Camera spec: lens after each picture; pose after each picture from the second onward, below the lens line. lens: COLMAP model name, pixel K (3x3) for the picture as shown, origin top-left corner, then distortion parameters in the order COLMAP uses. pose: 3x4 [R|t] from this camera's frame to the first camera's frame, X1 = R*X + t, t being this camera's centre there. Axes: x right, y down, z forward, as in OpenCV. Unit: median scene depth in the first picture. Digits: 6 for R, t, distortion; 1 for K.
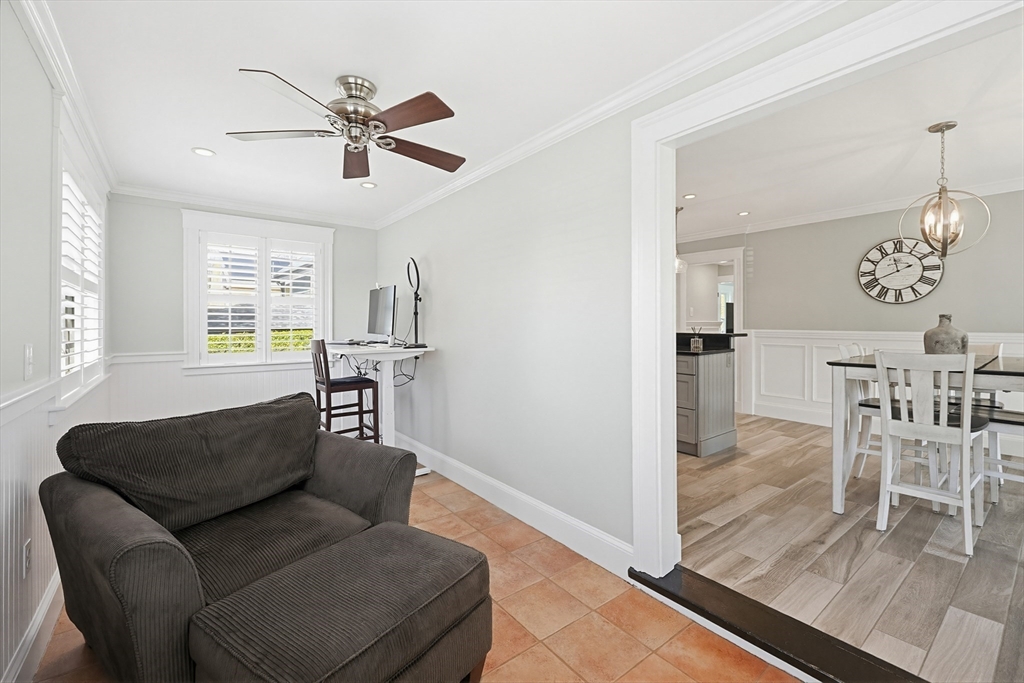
lens RADIAL K [[443.4, 0, 512.5], [0, 443.4, 328.0], [0, 0, 1]] dist [0.000557, 0.000081]
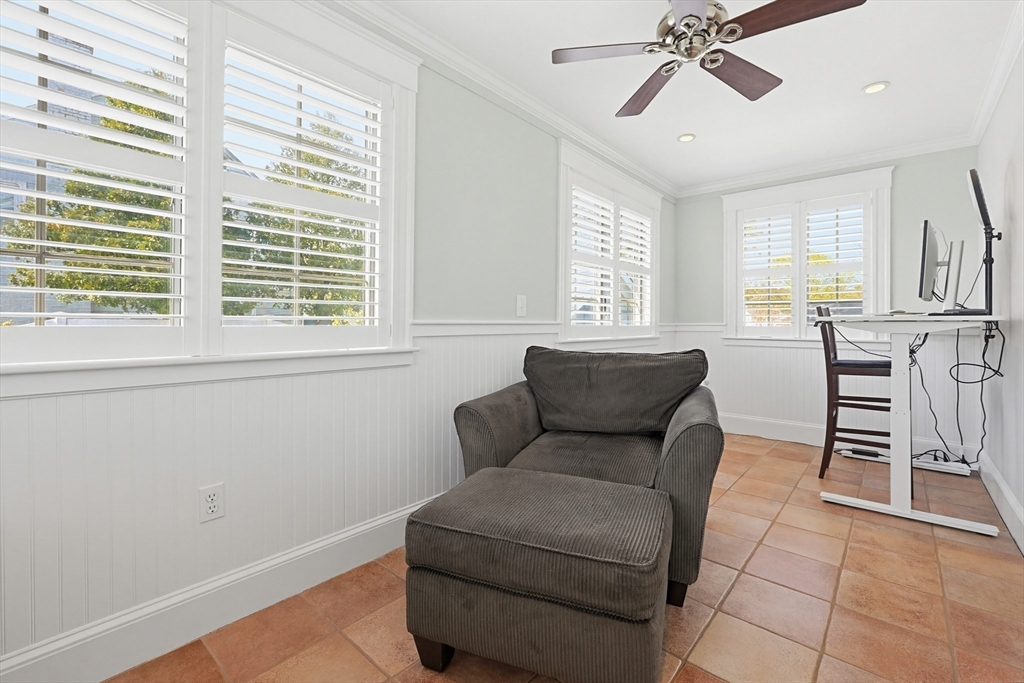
lens RADIAL K [[436.6, 0, 515.0], [0, 436.6, 321.8], [0, 0, 1]] dist [-0.001921, -0.000287]
pose [[0.197525, -0.000107, -0.980298, 0.245535], [-0.014934, 0.999884, -0.003118, 0.064623], [0.980184, 0.015256, 0.197500, 0.291821]]
